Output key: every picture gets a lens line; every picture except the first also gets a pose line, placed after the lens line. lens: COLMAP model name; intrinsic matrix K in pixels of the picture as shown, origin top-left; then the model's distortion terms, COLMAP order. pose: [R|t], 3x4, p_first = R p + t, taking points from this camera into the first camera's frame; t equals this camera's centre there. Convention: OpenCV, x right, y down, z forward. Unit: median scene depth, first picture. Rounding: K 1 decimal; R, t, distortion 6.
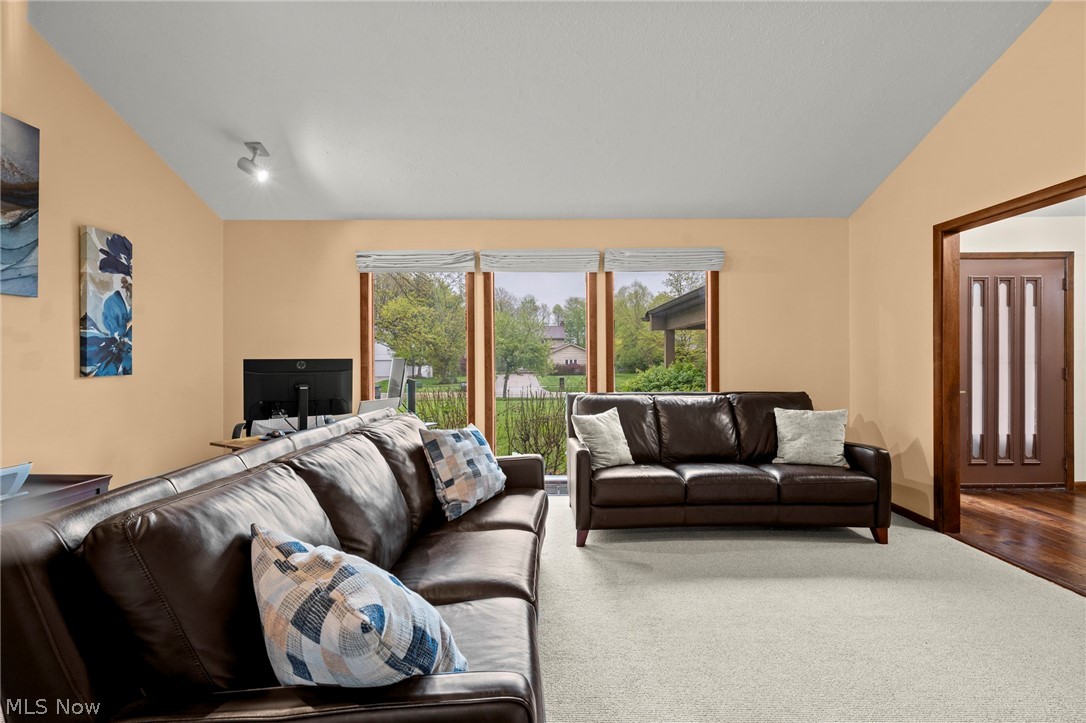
lens RADIAL K [[463.6, 0, 544.7], [0, 463.6, 358.2], [0, 0, 1]] dist [-0.002866, -0.000437]
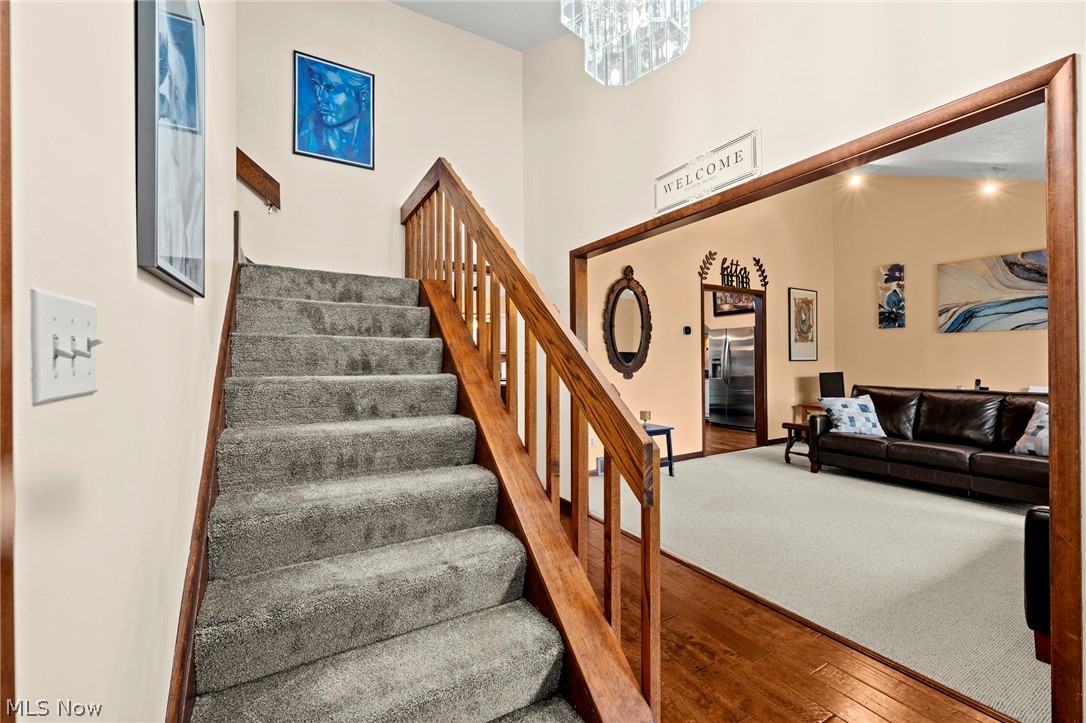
lens RADIAL K [[463.6, 0, 544.3], [0, 463.6, 359.3], [0, 0, 1]] dist [-0.002866, -0.000437]
pose [[-0.859737, 0.002595, -0.510730, 1.728573], [0.005056, 0.999981, -0.003431, 0.195713], [0.510712, -0.005532, -0.859734, 2.138190]]
